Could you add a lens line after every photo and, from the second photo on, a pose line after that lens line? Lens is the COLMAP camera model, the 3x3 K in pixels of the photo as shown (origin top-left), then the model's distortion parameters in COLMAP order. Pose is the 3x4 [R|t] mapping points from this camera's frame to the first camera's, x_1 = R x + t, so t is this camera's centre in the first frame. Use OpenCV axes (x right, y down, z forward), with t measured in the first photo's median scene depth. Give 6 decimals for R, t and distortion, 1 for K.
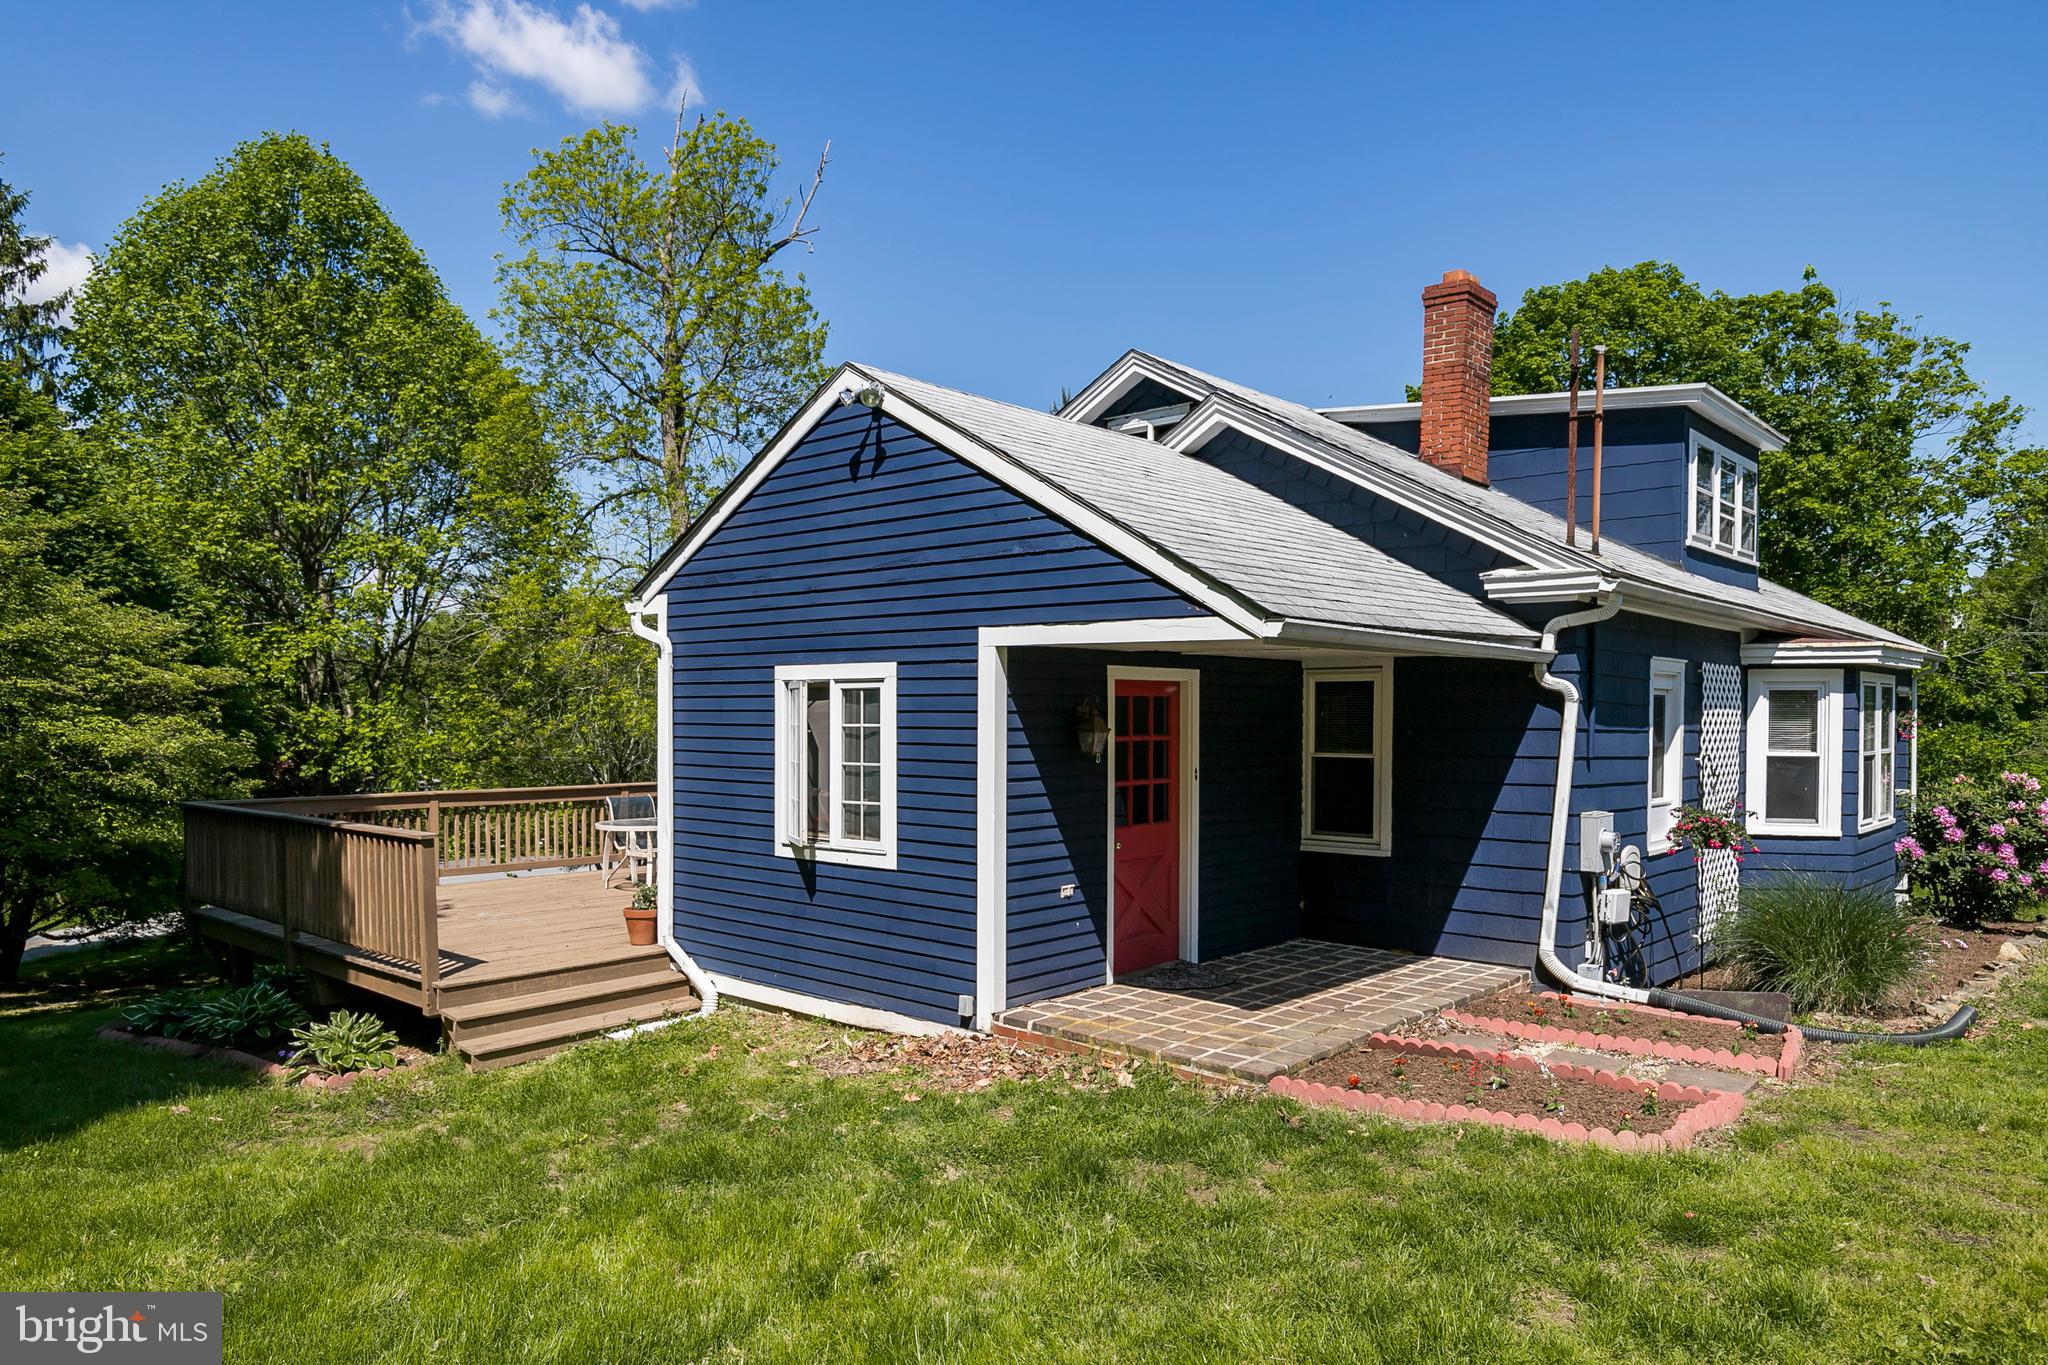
lens RADIAL K [[1319.8, 0, 1025.7], [0, 1319.8, 765.7], [0, 0, 1]] dist [-0.004554, 0.000165]
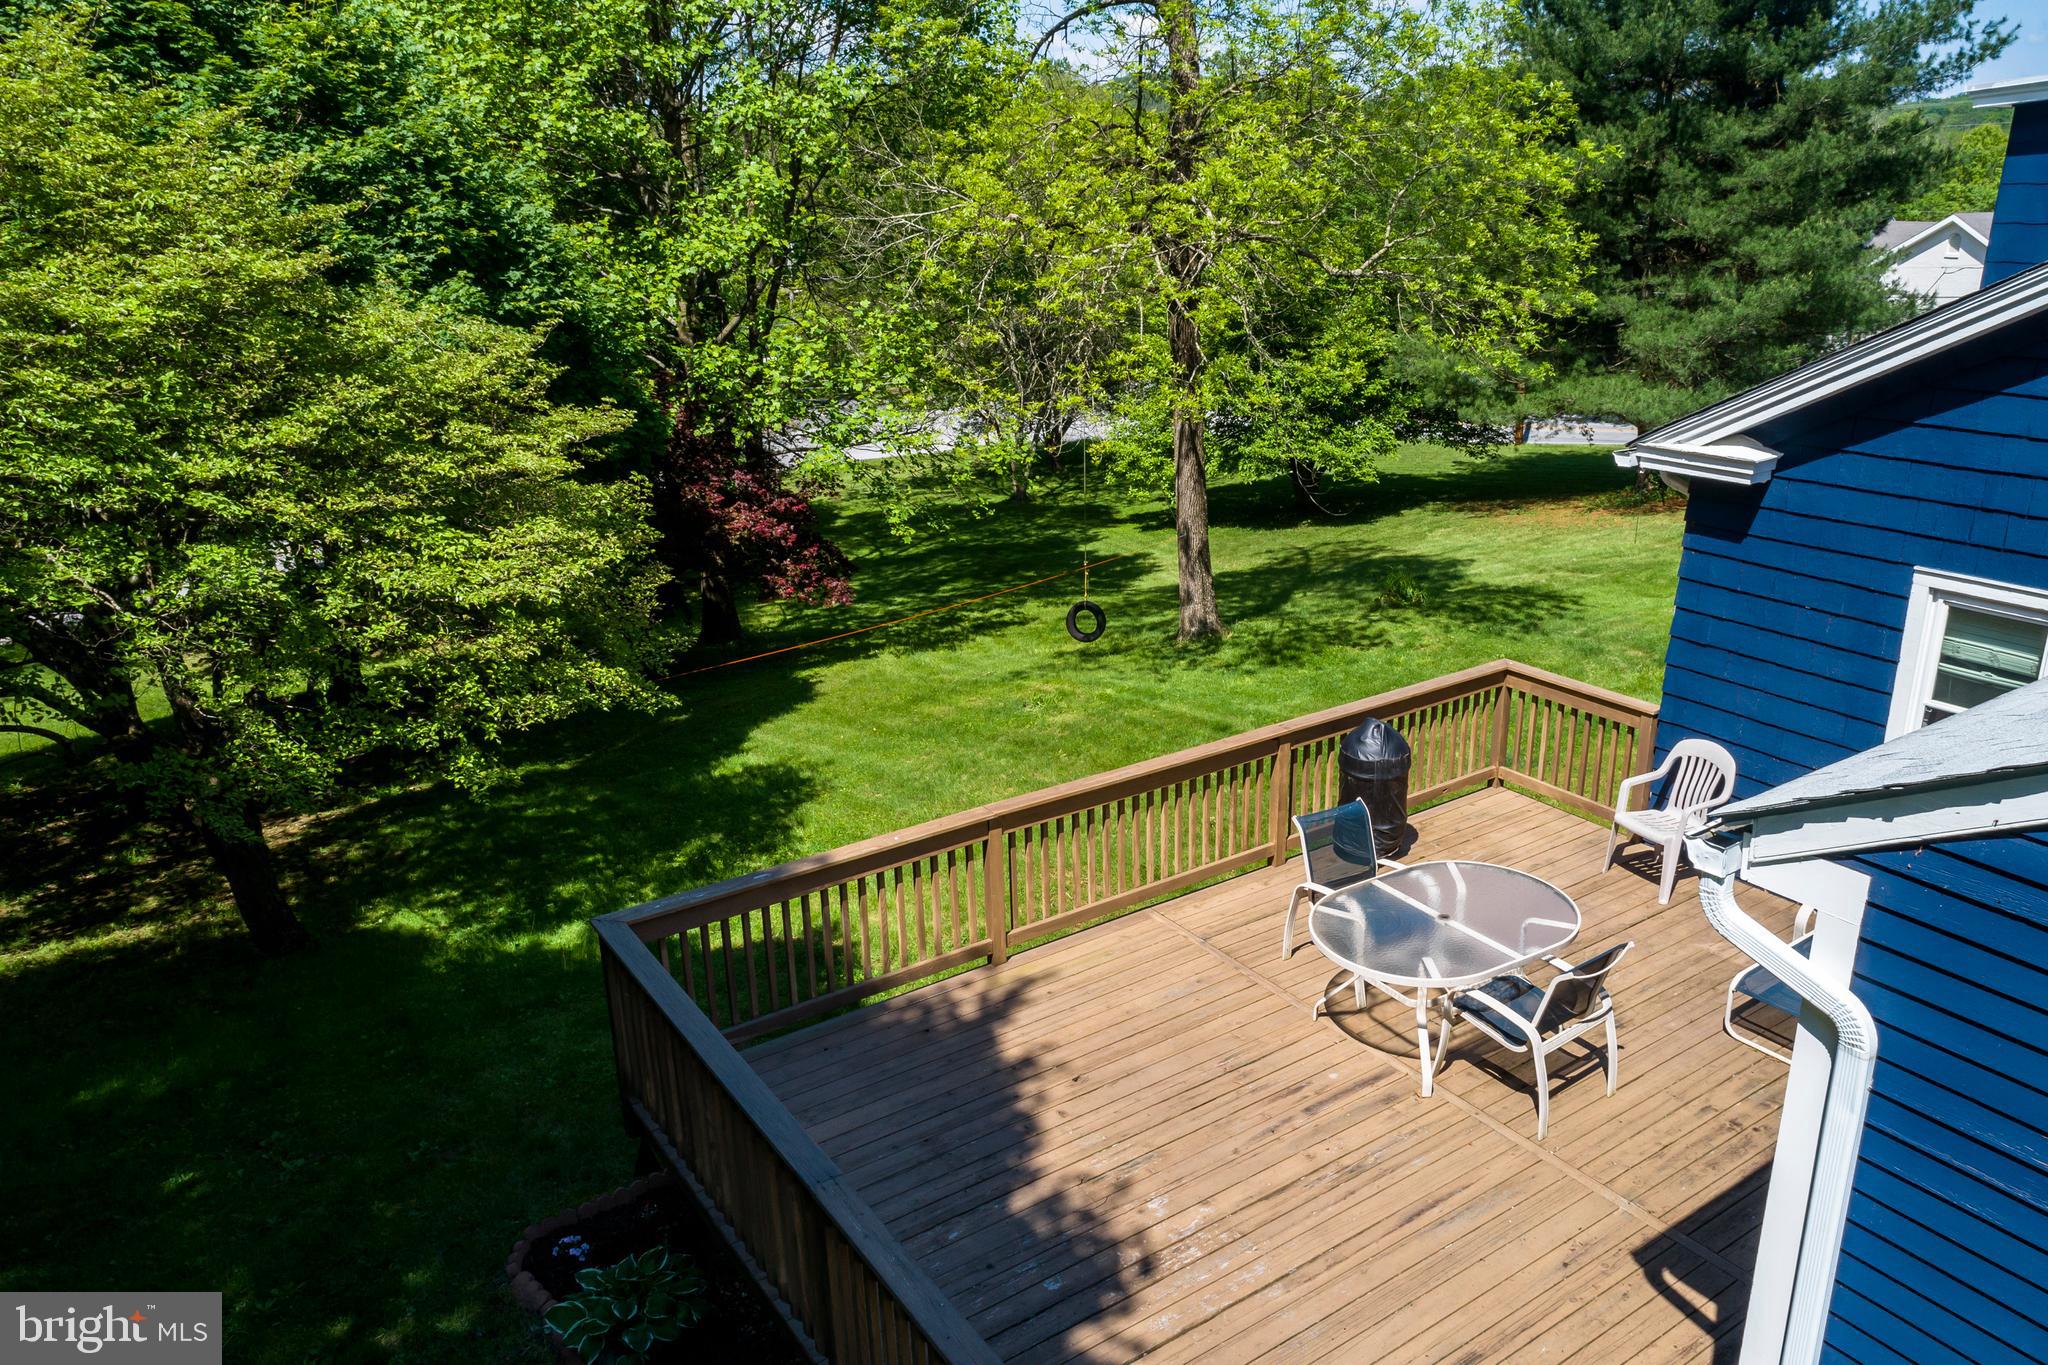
lens RADIAL K [[1462.9, 0, 1091.7], [0, 1462.9, 684.7], [0, 0, 1]] dist [0.003325, 0.003665]
pose [[0.975038, 0.059198, -0.214001, -0.136299], [0.005118, 0.957556, 0.288203, -0.100047], [0.221979, -0.282104, 0.933350, 0.217542]]
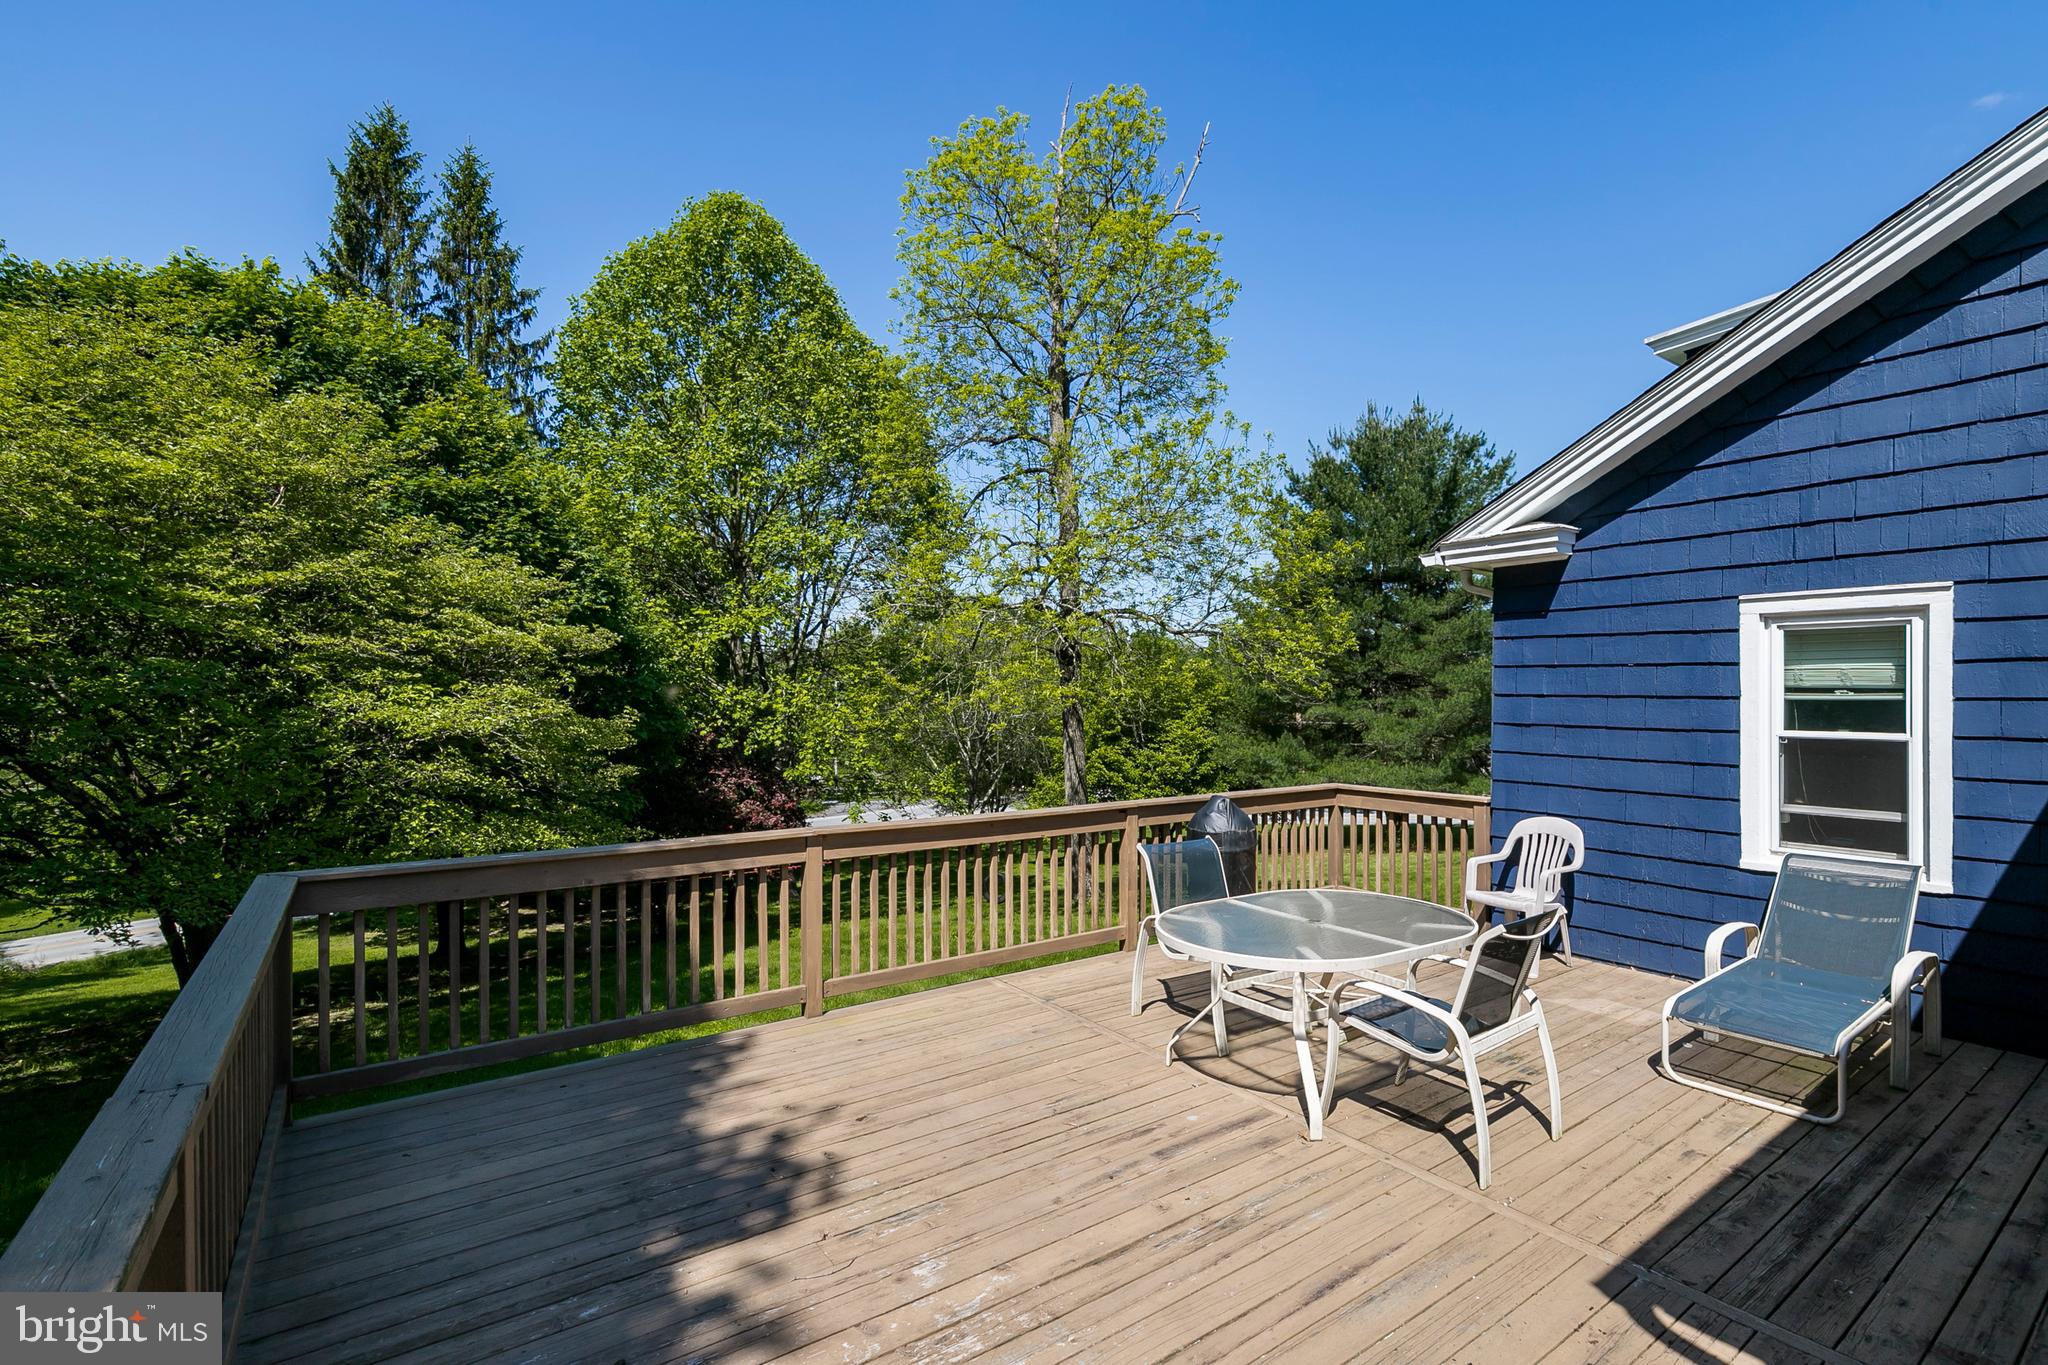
lens RADIAL K [[932.7, 0, 1031.5], [0, 932.7, 687.5], [0, 0, 1]] dist [-0.016284, 0.005146]
pose [[0.975713, -0.005169, -0.218993, -0.139352], [-0.005475, 0.998834, -0.047972, -0.007426], [0.218985, 0.048006, 0.974546, 0.321967]]
